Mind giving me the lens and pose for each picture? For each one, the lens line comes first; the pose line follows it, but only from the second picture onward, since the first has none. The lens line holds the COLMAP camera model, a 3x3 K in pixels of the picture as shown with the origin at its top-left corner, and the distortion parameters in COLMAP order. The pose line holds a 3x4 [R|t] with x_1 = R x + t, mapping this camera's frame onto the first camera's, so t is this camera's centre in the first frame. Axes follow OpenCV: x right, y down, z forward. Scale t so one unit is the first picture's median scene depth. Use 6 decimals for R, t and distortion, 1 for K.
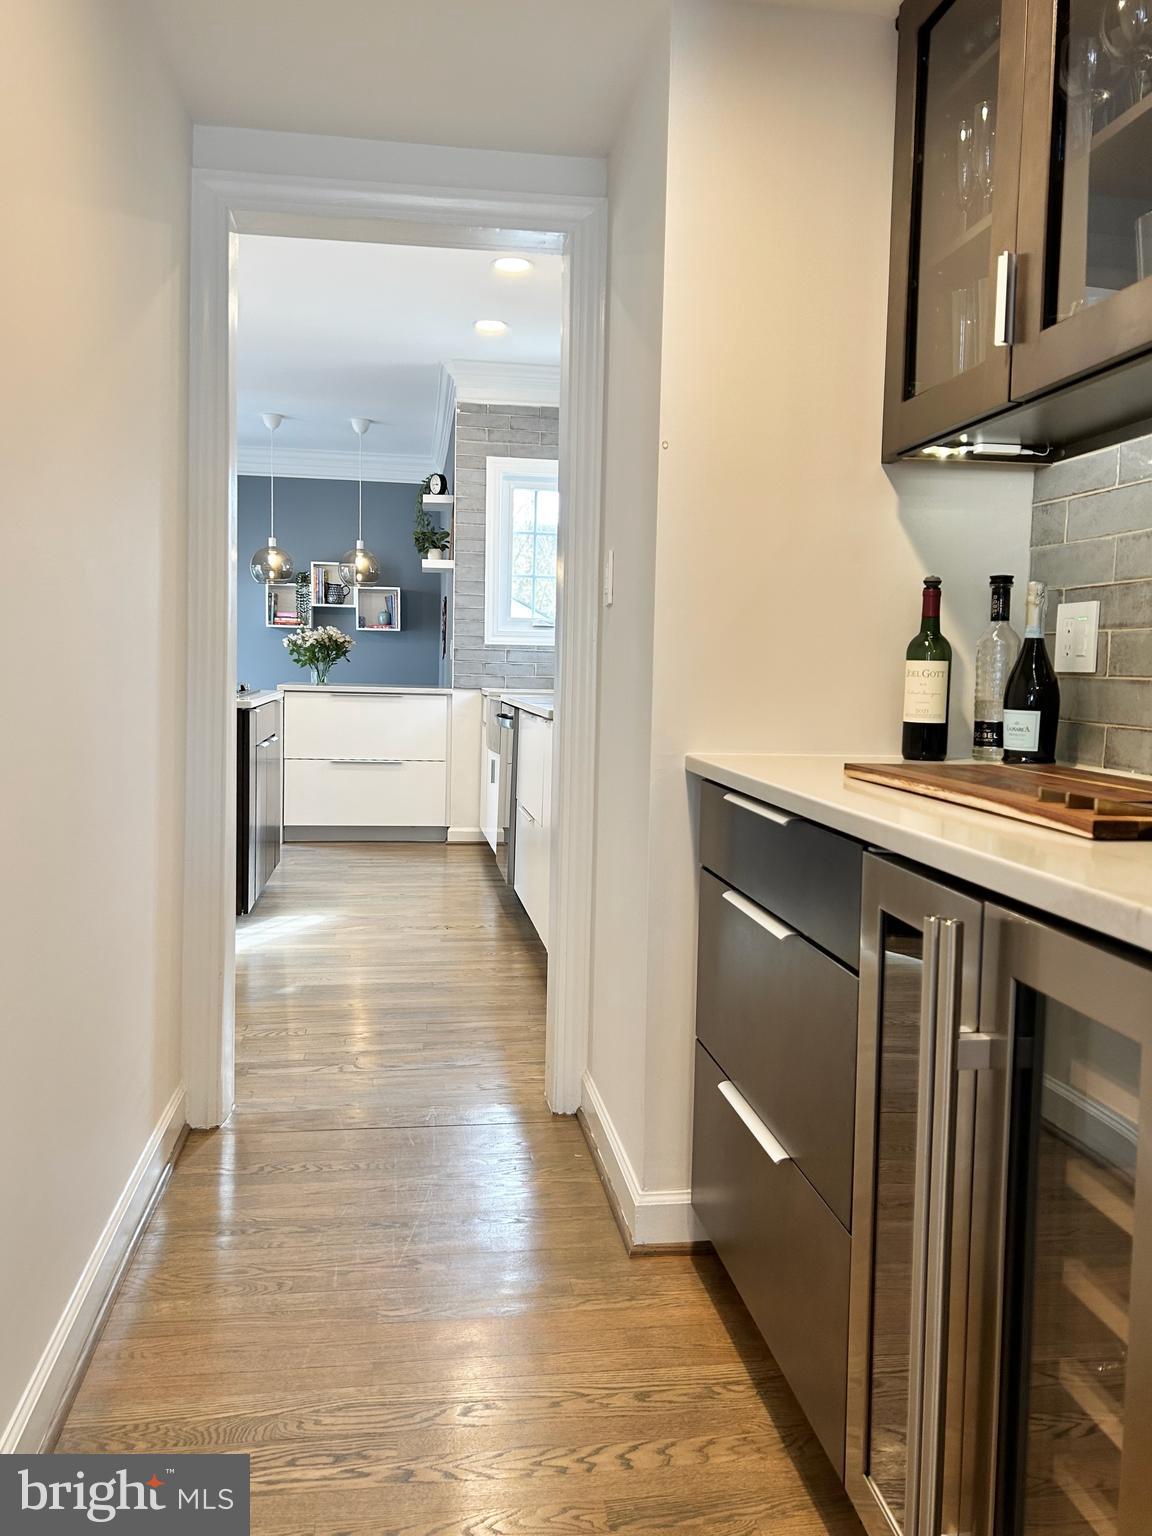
lens RADIAL K [[1183.3, 0, 573.5], [0, 1183.3, 743.4], [0, 0, 1]] dist [0.099257, -0.144003]
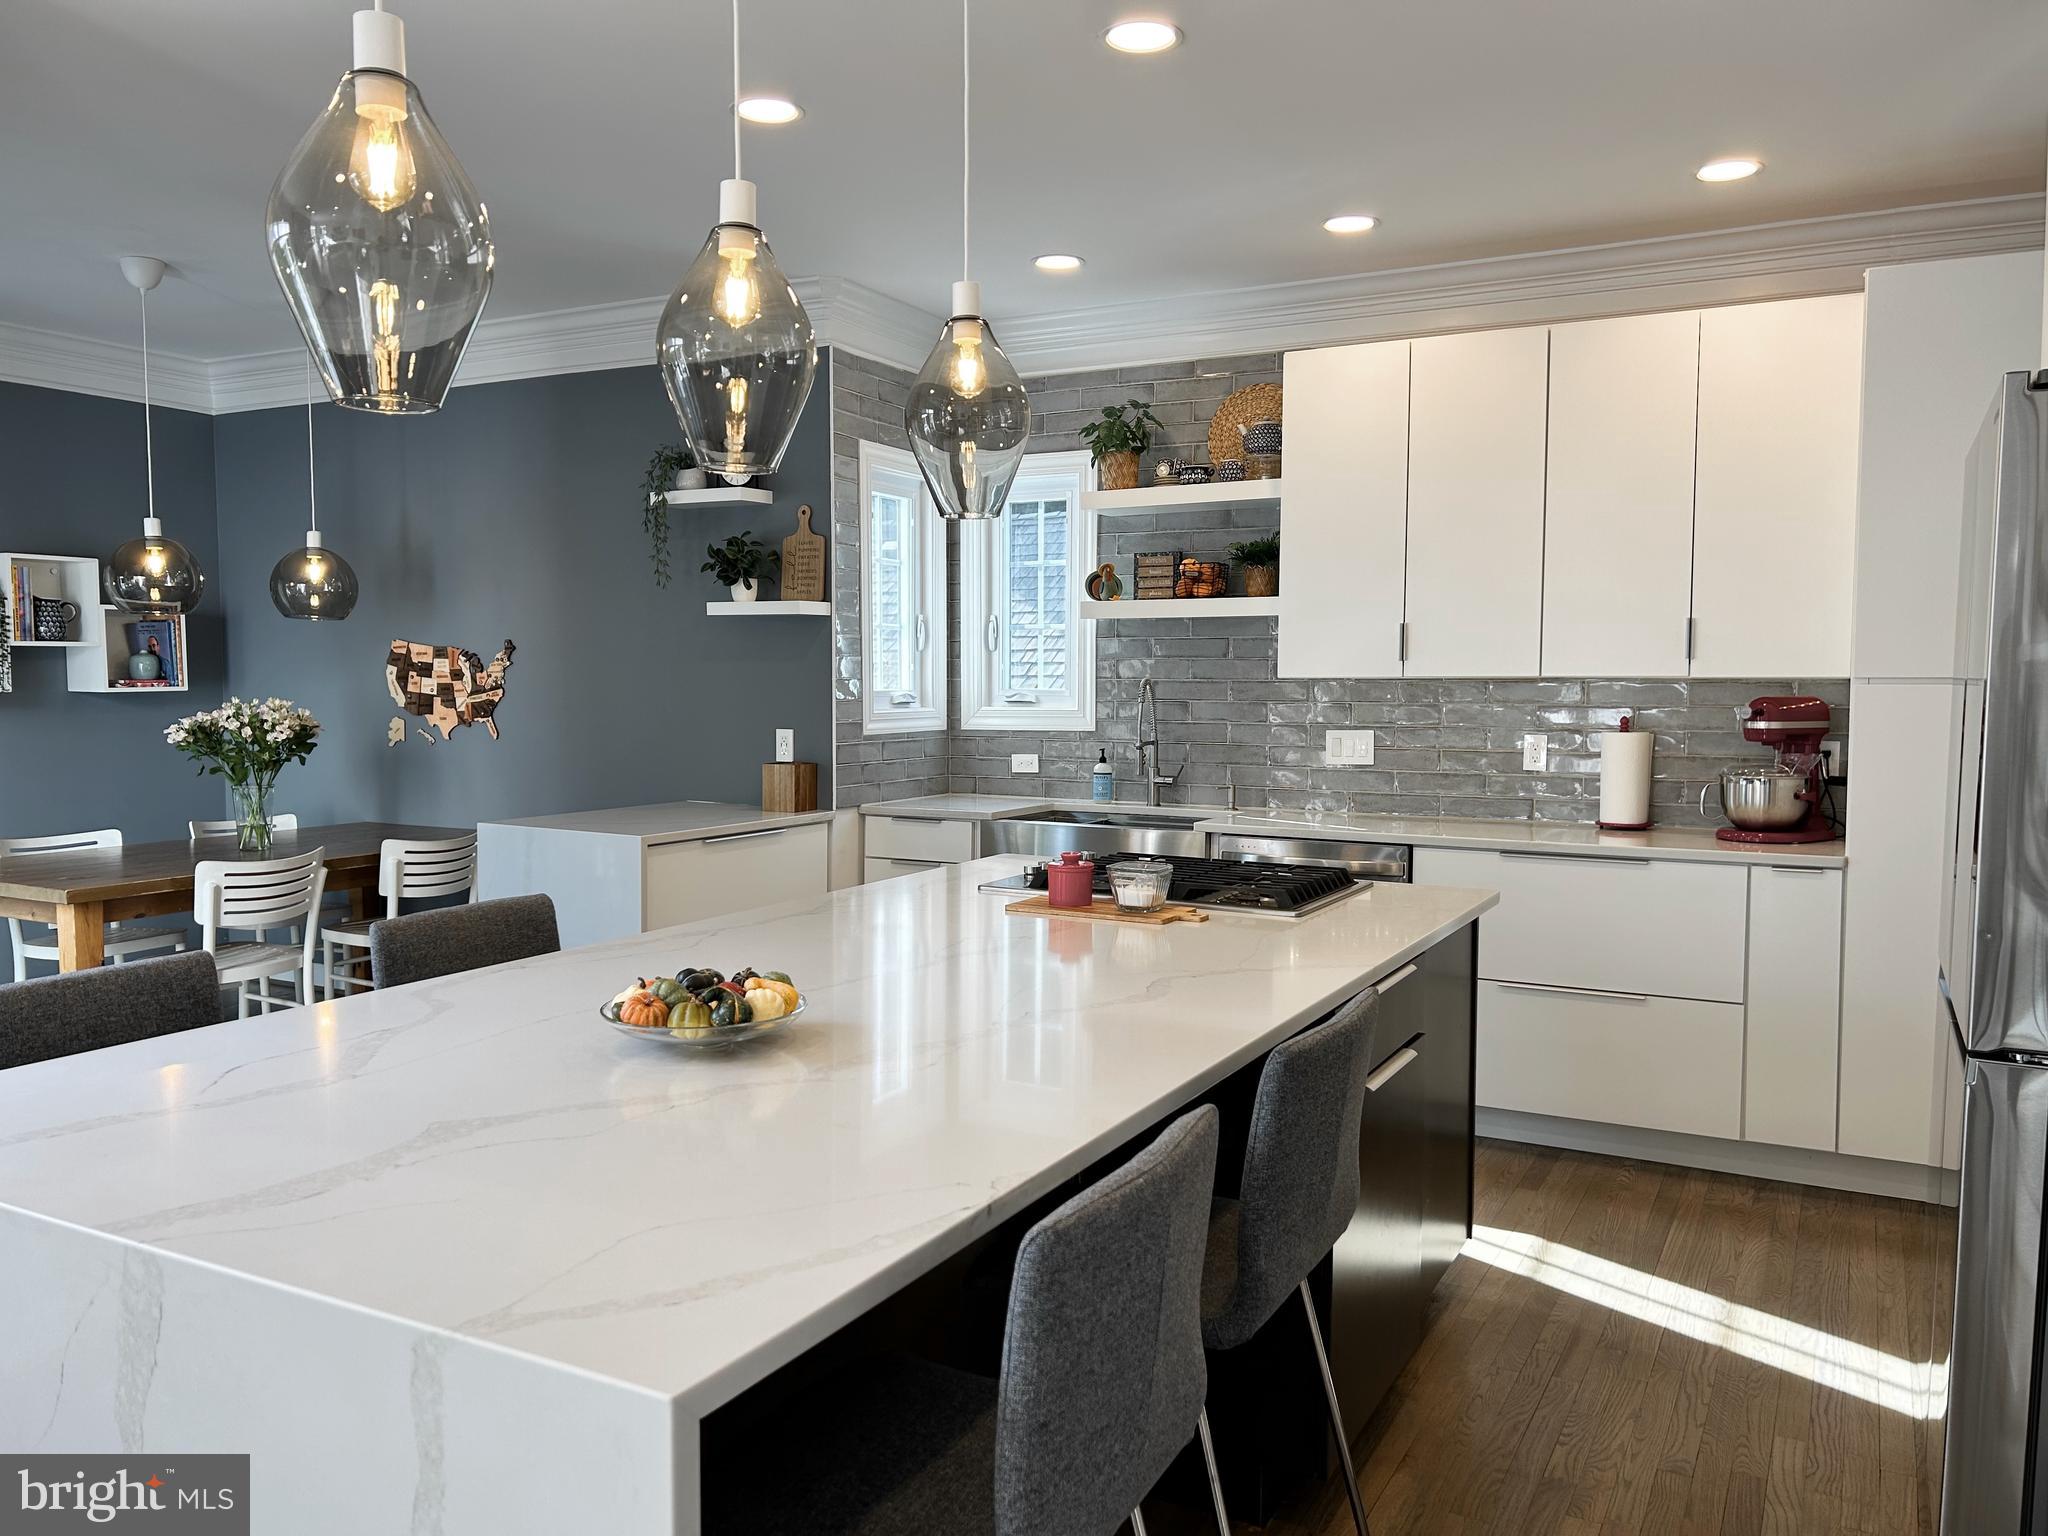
lens RADIAL K [[1577.7, 0, 1024.0], [0, 1577.7, 768.0], [0, 0, 1]] dist [0.099257, -0.144003]
pose [[0.605995, -0.069031, 0.792467, -0.558703], [0.064374, 0.997216, 0.037640, -0.075100], [-0.792859, 0.028204, 0.608752, 0.340759]]
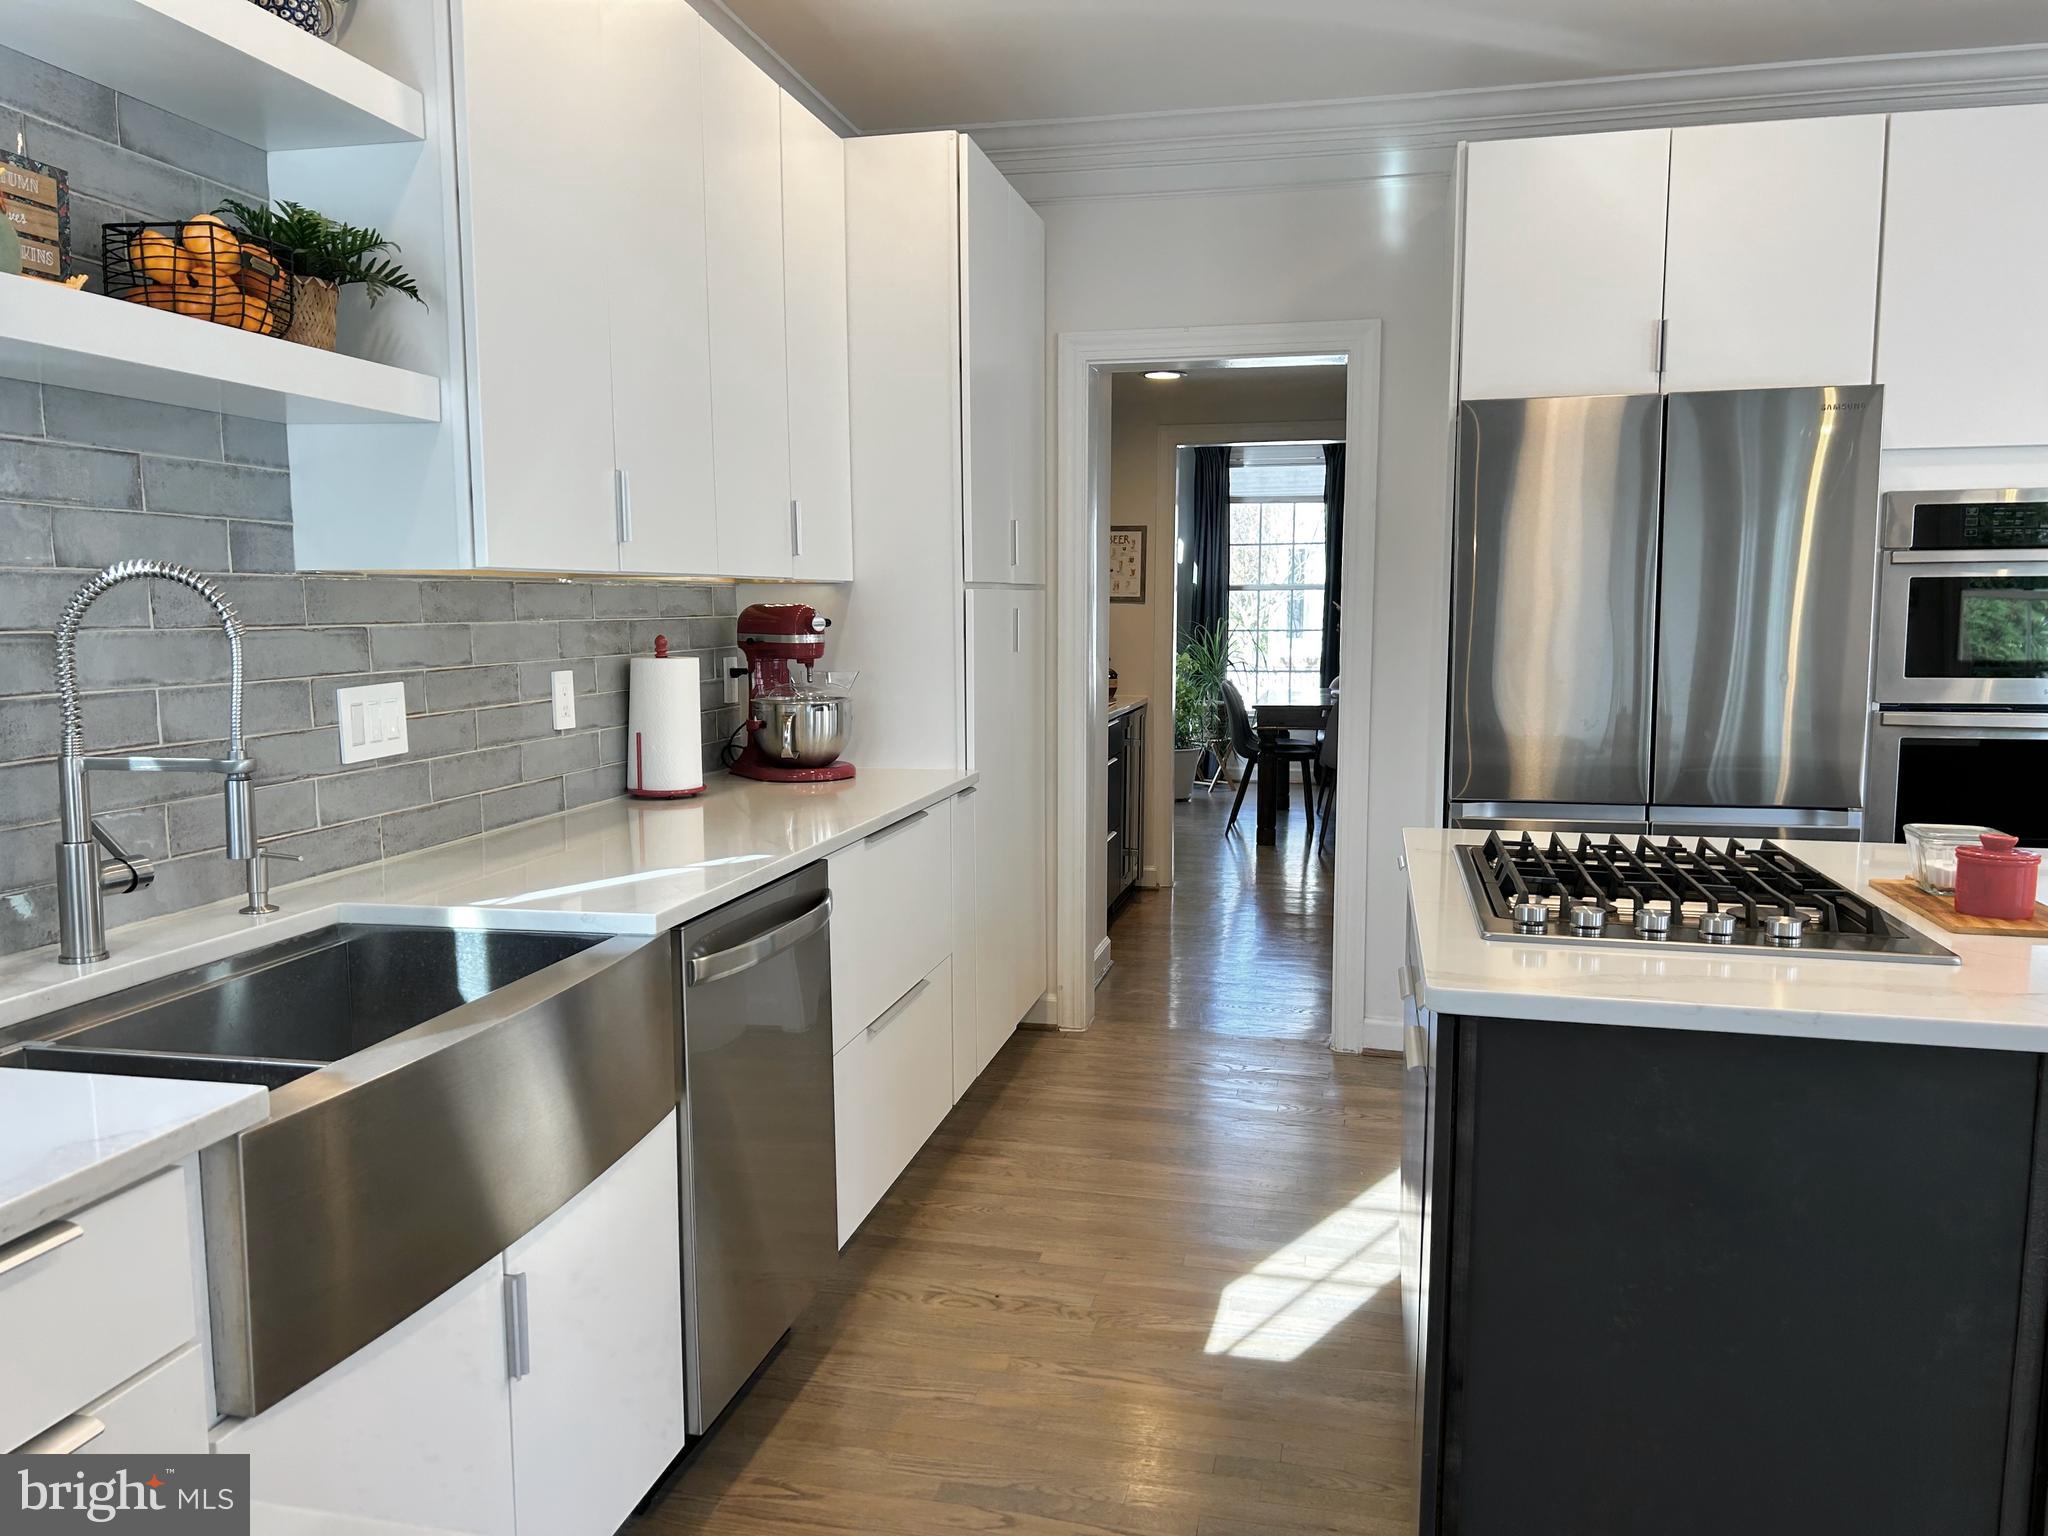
lens RADIAL K [[1577.7, 0, 1024.0], [0, 1577.7, 768.0], [0, 0, 1]] dist [0.099257, -0.144003]
pose [[-0.932634, -0.059039, 0.355961, -0.185203], [0.006626, 0.983554, 0.180491, -0.096085], [-0.360763, 0.170690, -0.916905, 0.869471]]
